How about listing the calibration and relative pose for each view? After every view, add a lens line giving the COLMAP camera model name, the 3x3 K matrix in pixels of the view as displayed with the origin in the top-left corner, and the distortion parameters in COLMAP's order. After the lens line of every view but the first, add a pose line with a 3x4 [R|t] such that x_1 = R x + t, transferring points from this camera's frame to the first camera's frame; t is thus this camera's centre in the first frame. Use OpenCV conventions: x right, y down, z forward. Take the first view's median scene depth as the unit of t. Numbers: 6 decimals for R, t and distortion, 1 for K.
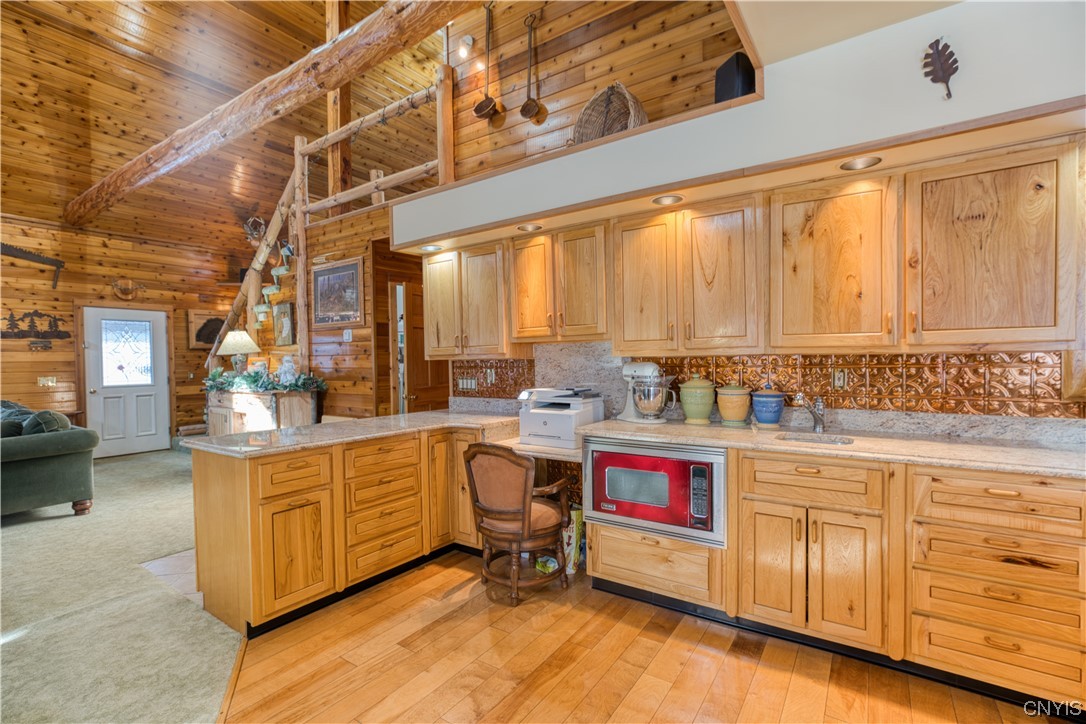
lens RADIAL K [[497.1, 0, 547.4], [0, 497.1, 365.7], [0, 0, 1]] dist [-0.028760, 0.014814]
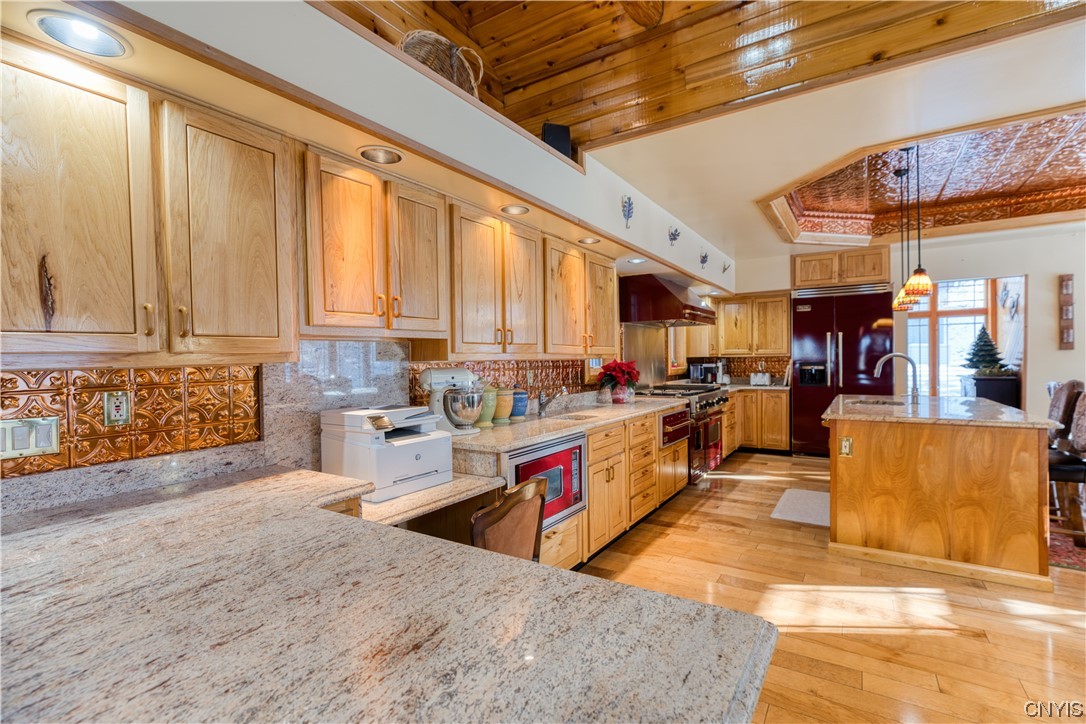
lens RADIAL K [[497.1, 0, 547.4], [0, 497.1, 365.7], [0, 0, 1]] dist [-0.028760, 0.014814]
pose [[-0.017179, 0.004149, 0.999844, -0.687742], [0.030715, 0.999522, -0.003620, -0.001848], [-0.999381, 0.030648, -0.017298, 0.829950]]
